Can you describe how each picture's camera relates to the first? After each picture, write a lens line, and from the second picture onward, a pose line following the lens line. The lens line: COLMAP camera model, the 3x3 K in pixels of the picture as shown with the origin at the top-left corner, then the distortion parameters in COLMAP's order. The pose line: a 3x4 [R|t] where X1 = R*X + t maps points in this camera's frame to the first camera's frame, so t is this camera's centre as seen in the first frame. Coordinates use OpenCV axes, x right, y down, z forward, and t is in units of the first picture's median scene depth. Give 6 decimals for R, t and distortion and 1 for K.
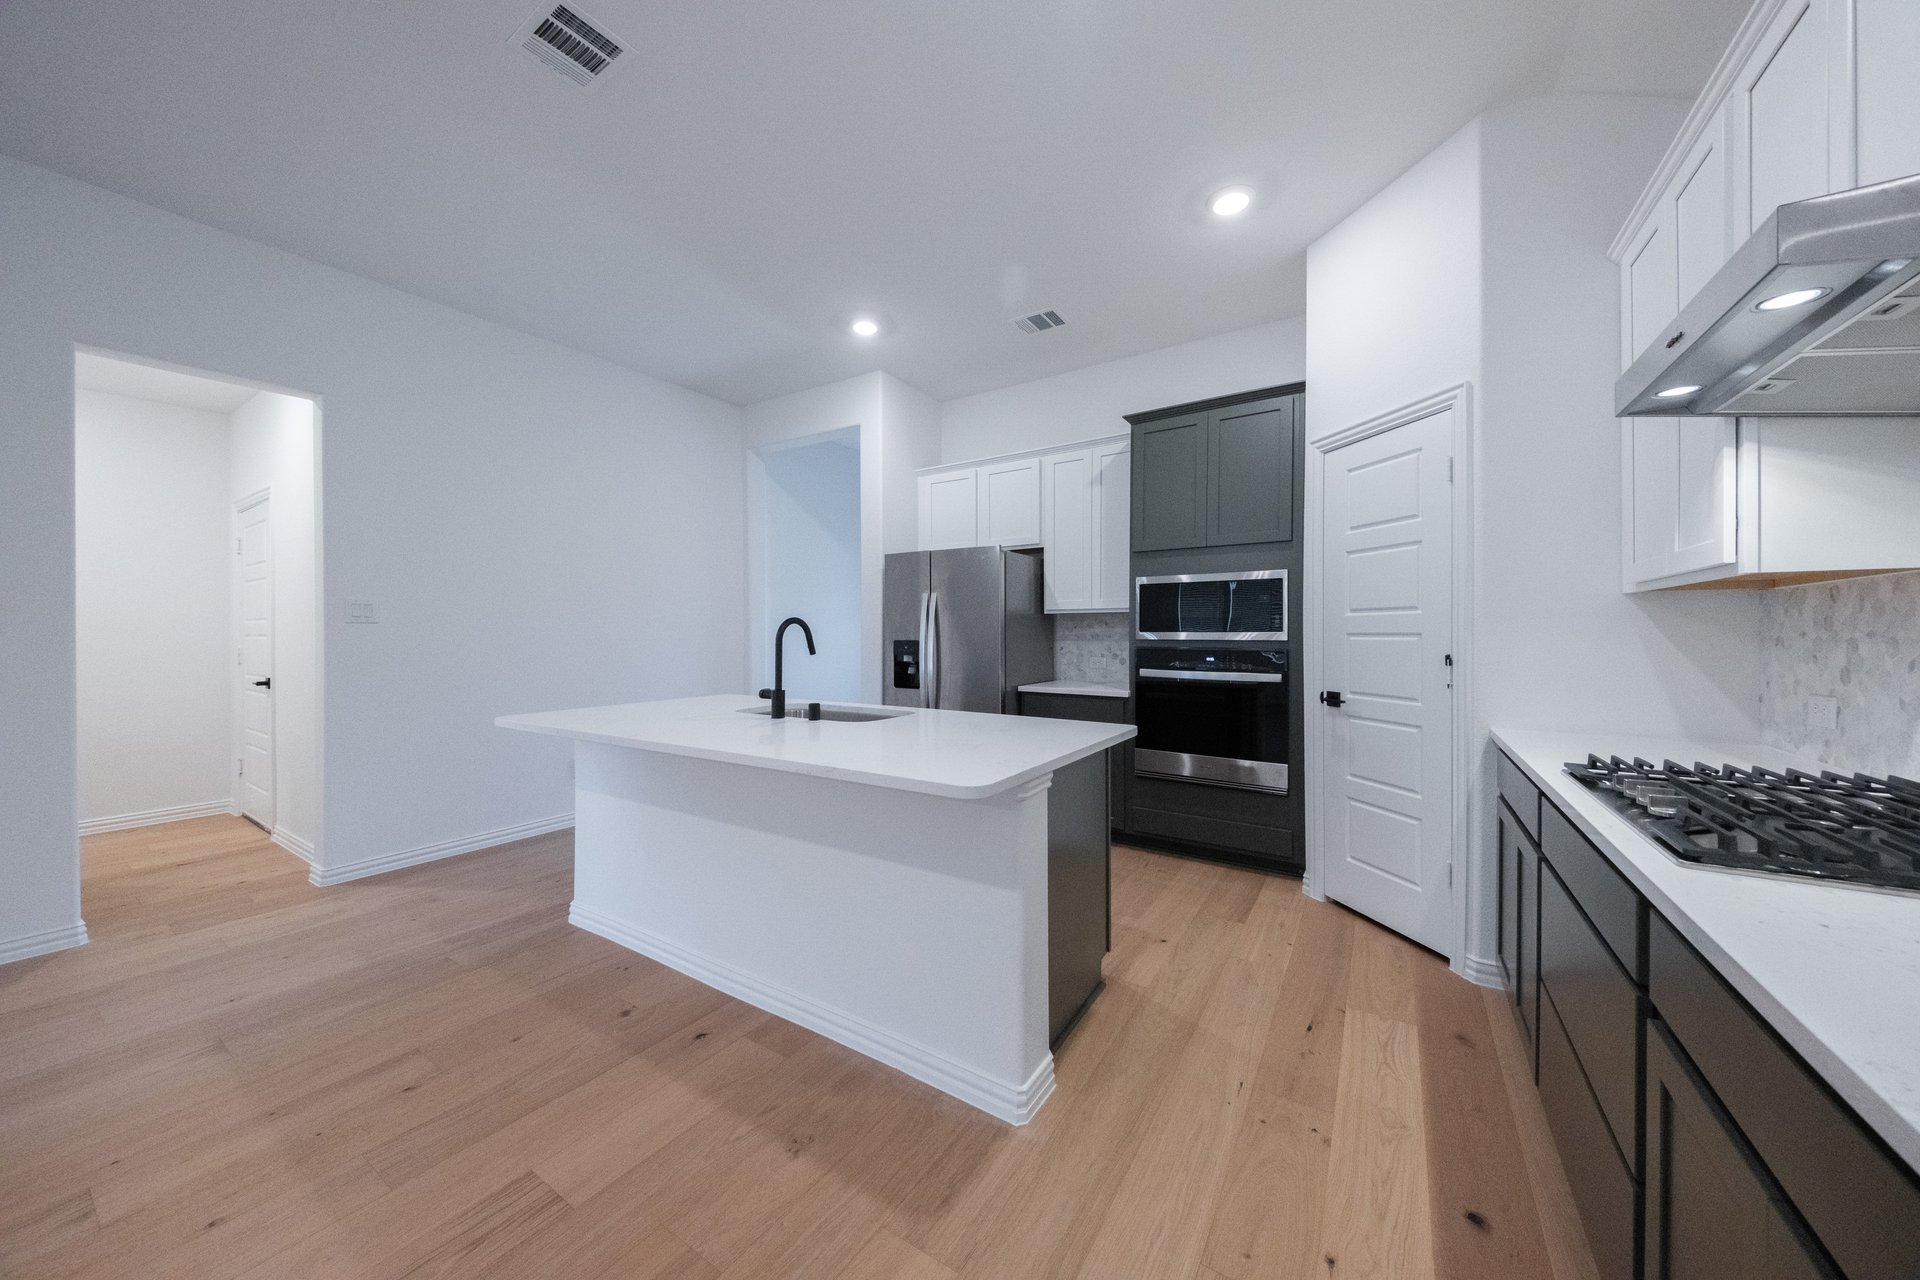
lens RADIAL K [[663.4, 0, 958.8], [0, 663.4, 621.7], [0, 0, 1]] dist [0.026504, -0.000620]
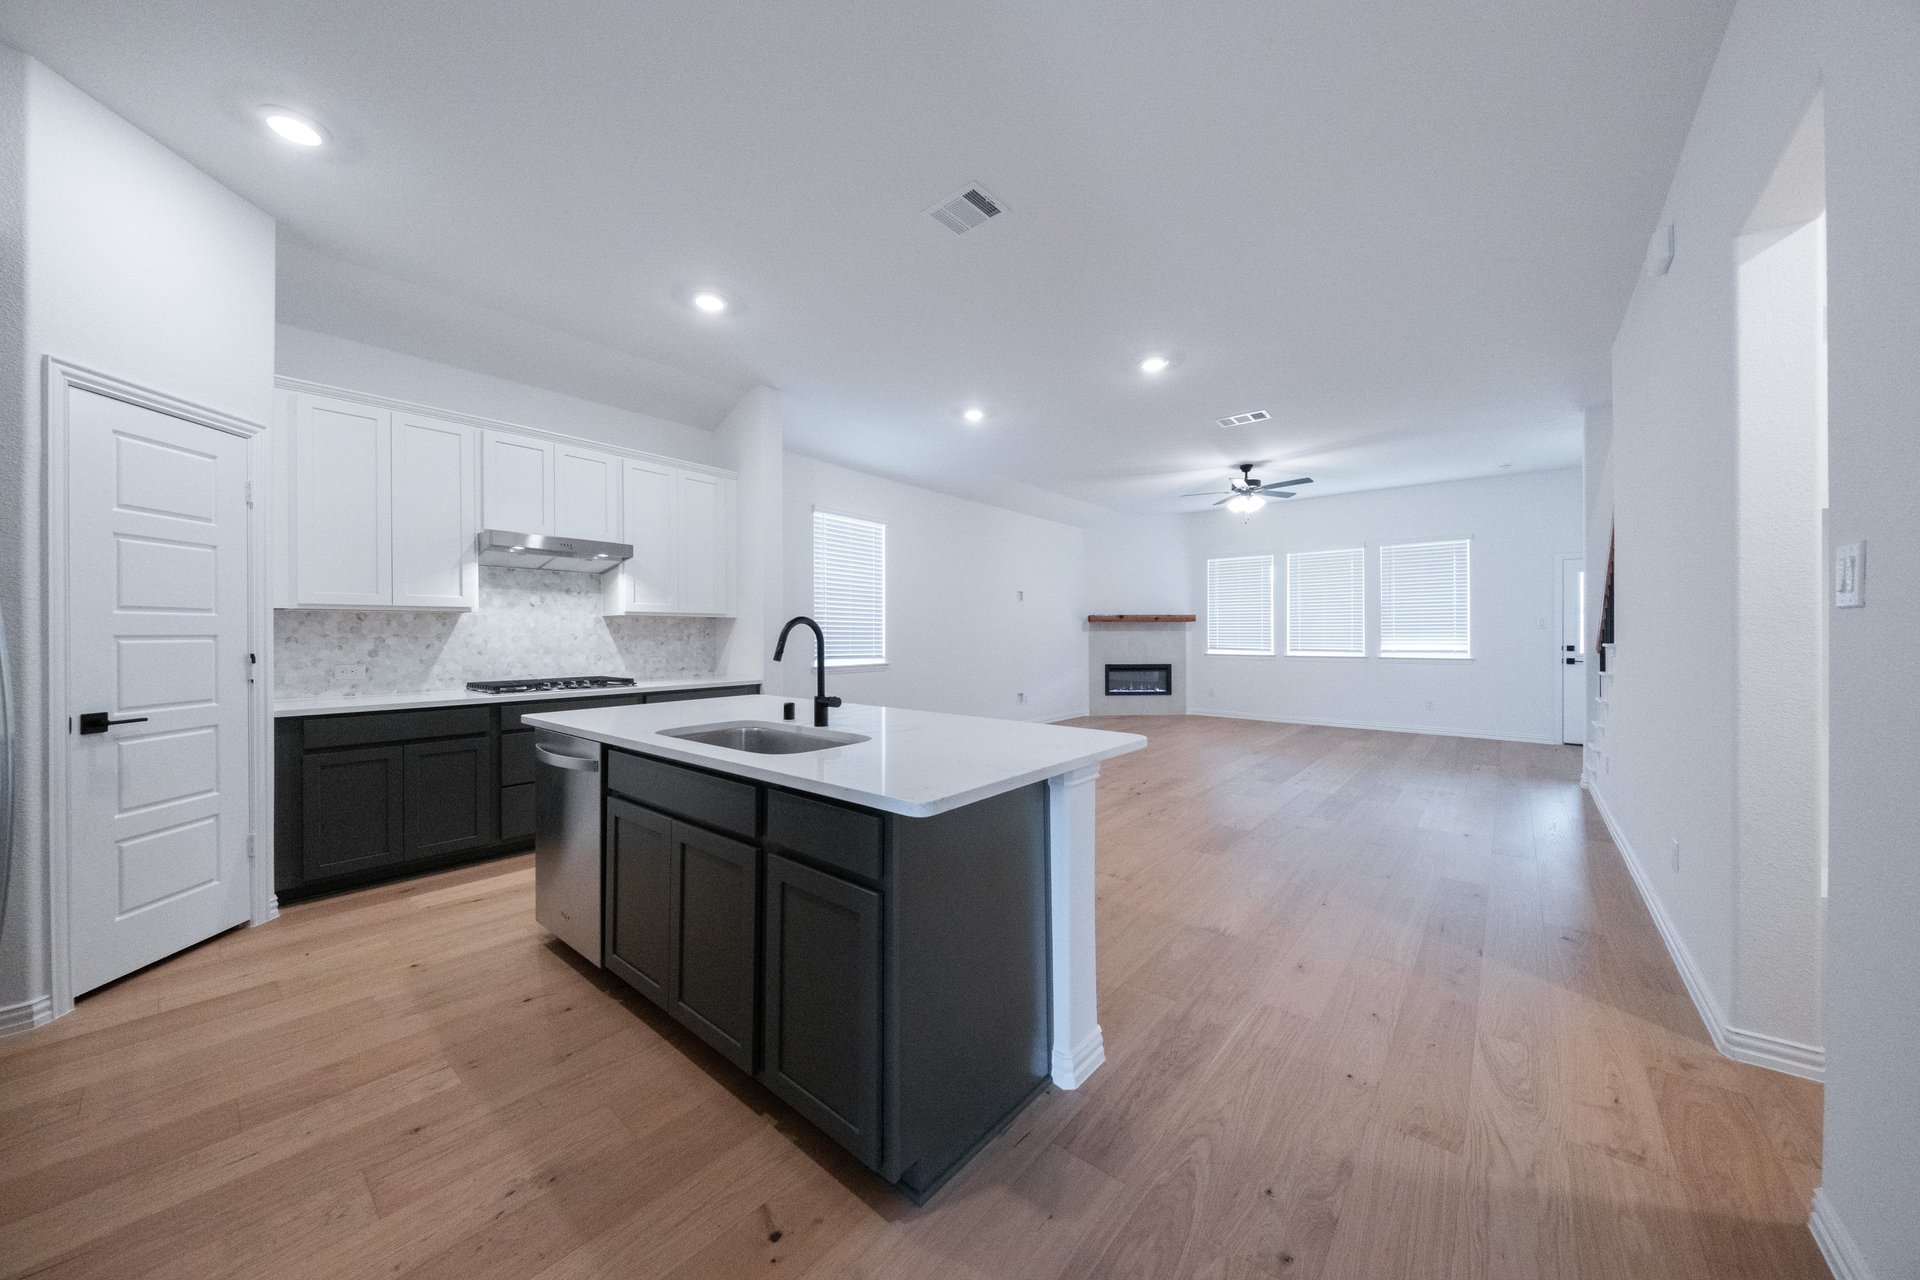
lens RADIAL K [[663.4, 0, 956.3], [0, 663.4, 652.7], [0, 0, 1]] dist [0.026504, -0.000620]
pose [[-0.993960, -0.000382, 0.109745, -0.501844], [0.000963, 0.999925, 0.012198, 0.028377], [-0.109742, 0.012230, -0.993885, 1.706743]]
